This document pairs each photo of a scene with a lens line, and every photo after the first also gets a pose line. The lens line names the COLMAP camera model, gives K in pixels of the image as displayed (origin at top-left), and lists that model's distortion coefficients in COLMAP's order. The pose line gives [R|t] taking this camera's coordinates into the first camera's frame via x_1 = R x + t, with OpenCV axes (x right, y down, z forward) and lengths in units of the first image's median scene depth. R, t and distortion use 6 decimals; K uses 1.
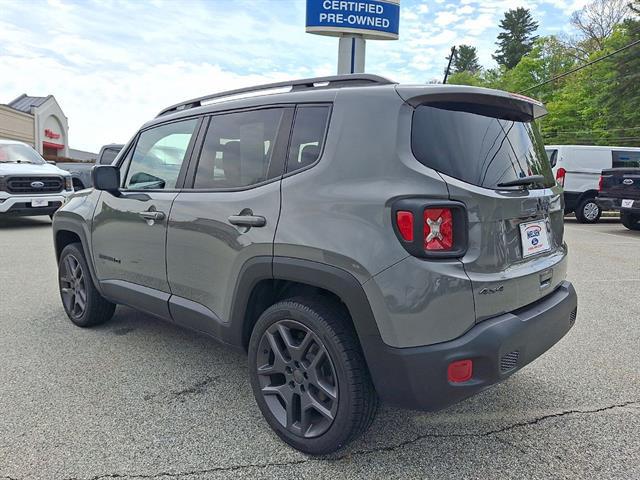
lens RADIAL K [[529.4, 0, 320.0], [0, 529.4, 240.0], [0, 0, 1]] dist [0.006371, -0.001837]
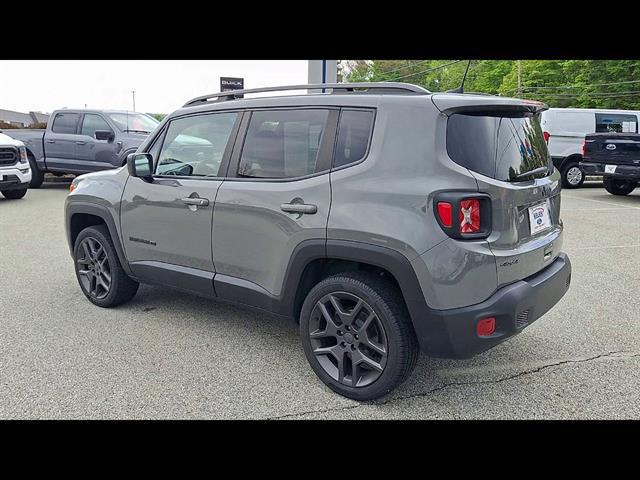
lens RADIAL K [[597.1, 0, 325.5], [0, 597.1, 242.3], [0, 0, 1]] dist [0.096604, -0.194438]
pose [[0.995955, -0.023904, 0.086616, -0.190169], [0.018632, 0.997954, 0.061163, -0.040260], [-0.087901, -0.059302, 0.994362, -0.309862]]
